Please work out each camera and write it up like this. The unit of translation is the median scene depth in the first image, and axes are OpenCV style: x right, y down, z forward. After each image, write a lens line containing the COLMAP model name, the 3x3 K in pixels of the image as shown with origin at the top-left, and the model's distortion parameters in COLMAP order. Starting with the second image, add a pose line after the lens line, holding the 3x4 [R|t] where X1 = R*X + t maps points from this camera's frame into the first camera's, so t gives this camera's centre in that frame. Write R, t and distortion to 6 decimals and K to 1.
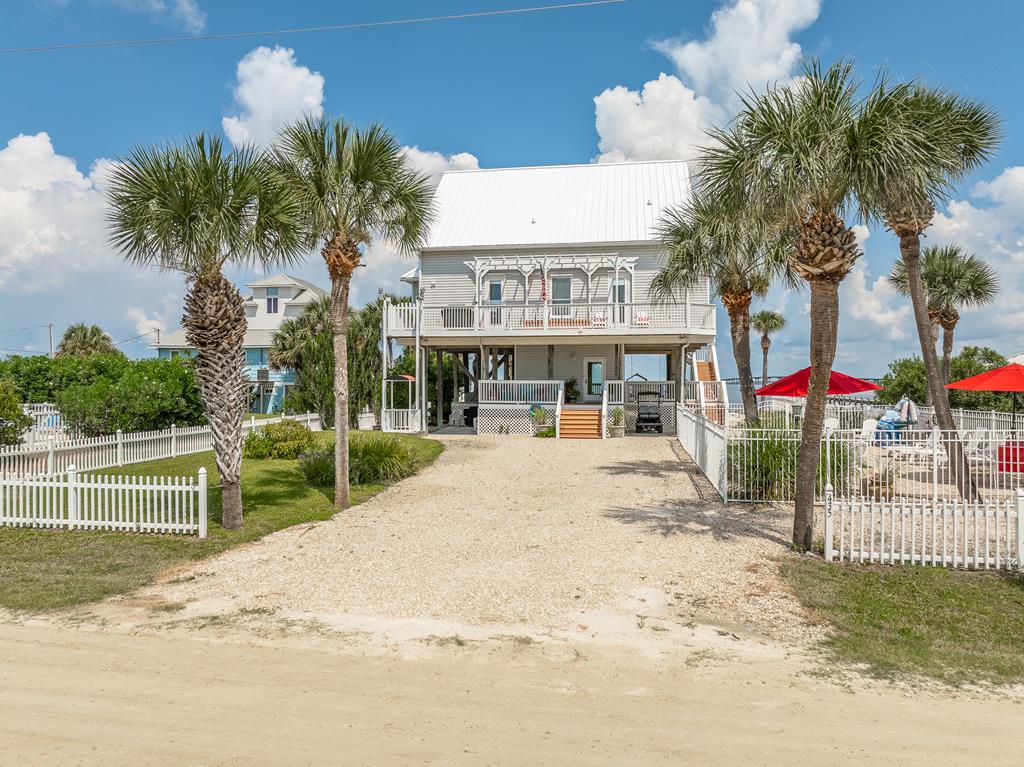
lens RADIAL K [[793.0, 0, 512.0], [0, 793.0, 383.5], [0, 0, 1]] dist [-0.049306, 0.097273]
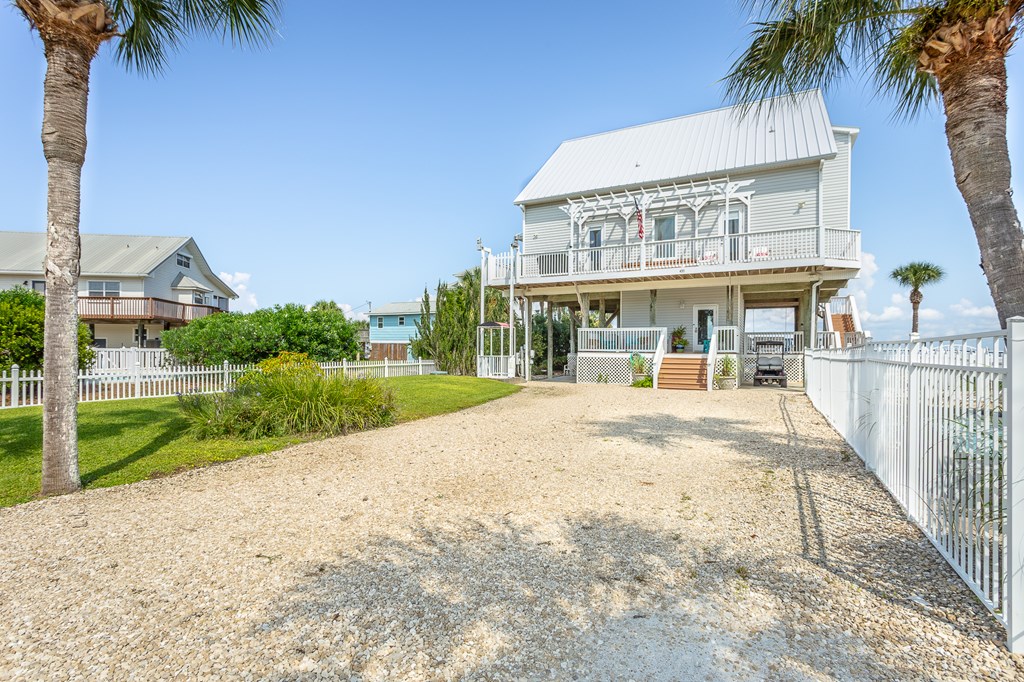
lens RADIAL K [[525.0, 0, 493.3], [0, 525.0, 347.6], [0, 0, 1]] dist [0.000504, 0.001227]
pose [[0.944308, 0.006221, -0.329005, 0.075762], [-0.010743, 0.999871, -0.011931, 0.029571], [0.328888, 0.014801, 0.944253, 0.350062]]
